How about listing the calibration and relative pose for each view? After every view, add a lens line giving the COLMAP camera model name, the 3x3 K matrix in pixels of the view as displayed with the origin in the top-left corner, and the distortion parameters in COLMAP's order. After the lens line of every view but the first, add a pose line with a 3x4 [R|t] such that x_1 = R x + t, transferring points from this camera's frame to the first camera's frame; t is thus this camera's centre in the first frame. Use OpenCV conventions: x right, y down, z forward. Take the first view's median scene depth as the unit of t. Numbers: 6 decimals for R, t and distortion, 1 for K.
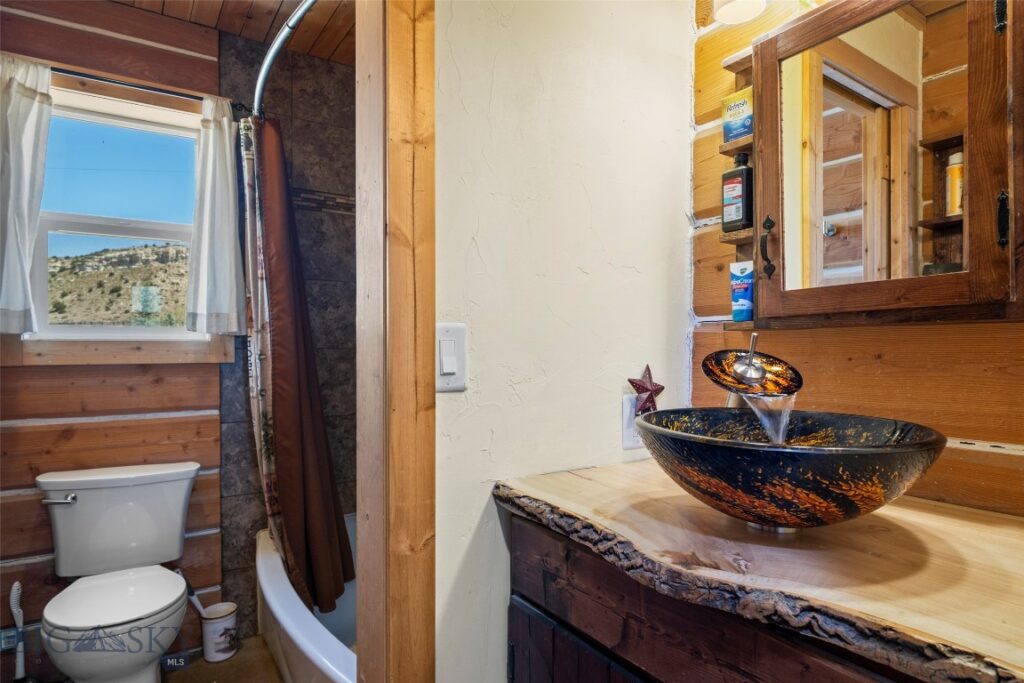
lens RADIAL K [[563.4, 0, 515.1], [0, 563.4, 348.3], [0, 0, 1]] dist [0.000668, 0.000237]
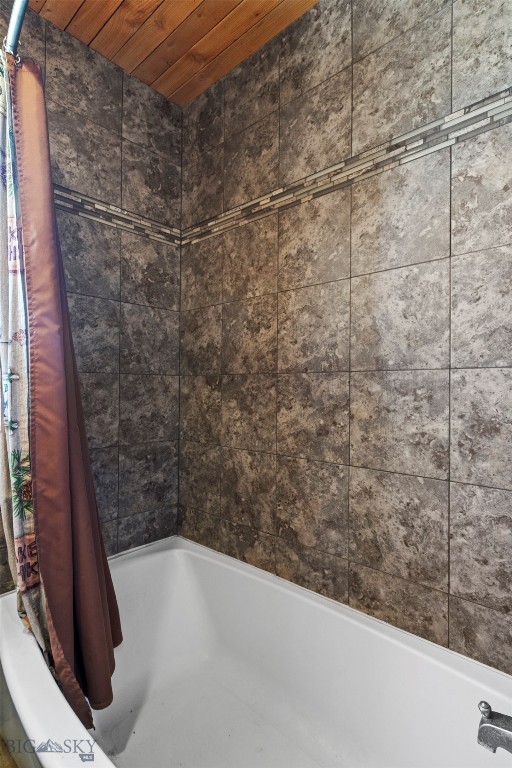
lens RADIAL K [[408.3, 0, 275.4], [0, 408.3, 383.2], [0, 0, 1]] dist [0.003281, -0.001134]
pose [[0.974115, 0.011119, 0.225779, -0.233850], [-0.009418, 0.999919, -0.008609, 0.024998], [-0.225856, 0.006260, 0.974141, 0.396140]]
